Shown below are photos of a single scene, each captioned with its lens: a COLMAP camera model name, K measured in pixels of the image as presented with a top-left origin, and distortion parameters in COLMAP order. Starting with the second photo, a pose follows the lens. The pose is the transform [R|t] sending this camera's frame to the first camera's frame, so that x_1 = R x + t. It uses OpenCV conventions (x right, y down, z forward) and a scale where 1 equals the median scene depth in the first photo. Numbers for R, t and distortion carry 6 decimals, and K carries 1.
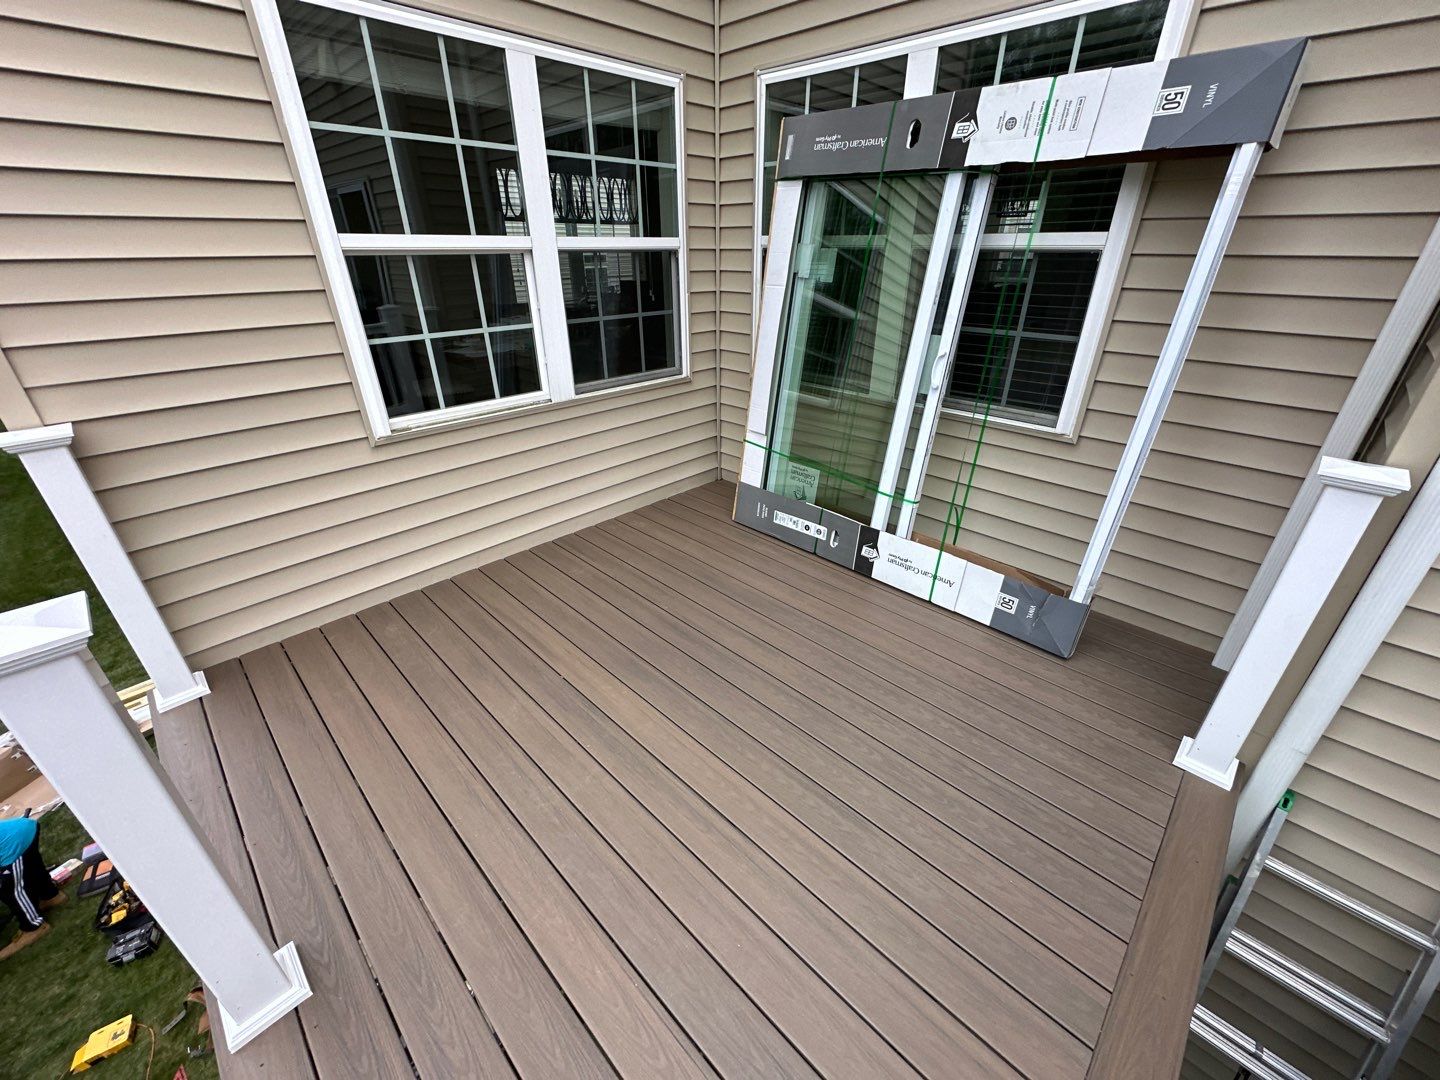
lens RADIAL K [[576.5, 0, 719.4], [0, 576.5, 536.9], [0, 0, 1]] dist [0.002302, -0.000074]
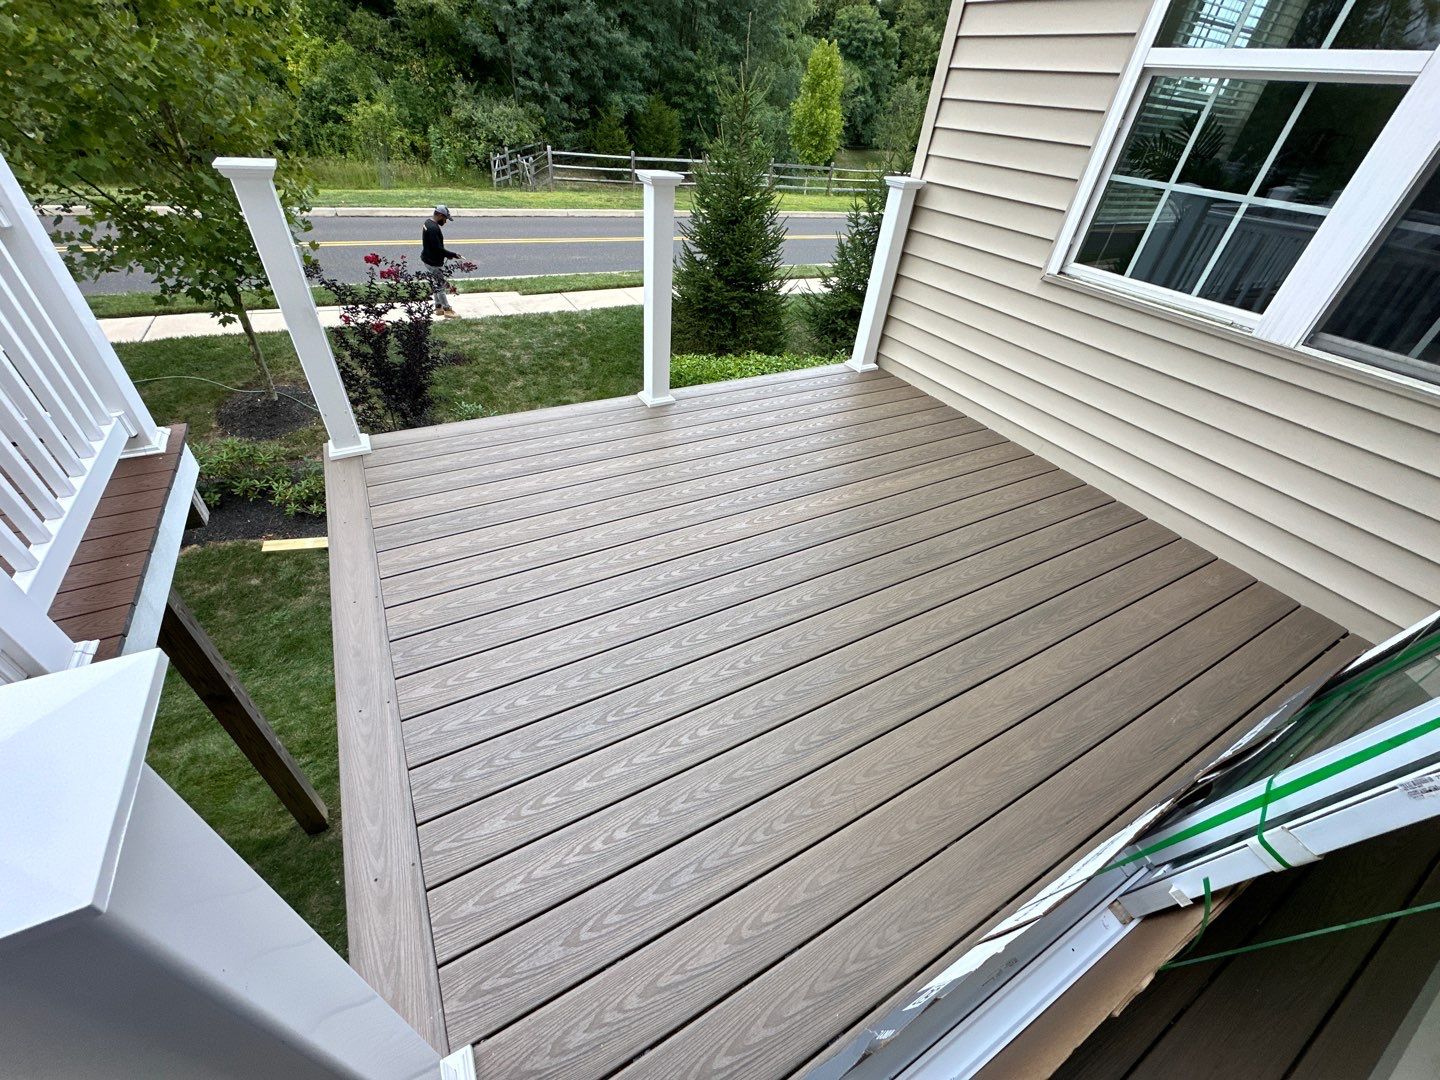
lens RADIAL K [[577.7, 0, 720.0], [0, 577.7, 540.0], [0, 0, 1]] dist [-0.000657, 0.000177]
pose [[-0.281394, 0.578453, -0.765643, 0.569053], [-0.504170, 0.589761, 0.630868, -0.213669], [0.816474, 0.563537, 0.125683, 0.569296]]
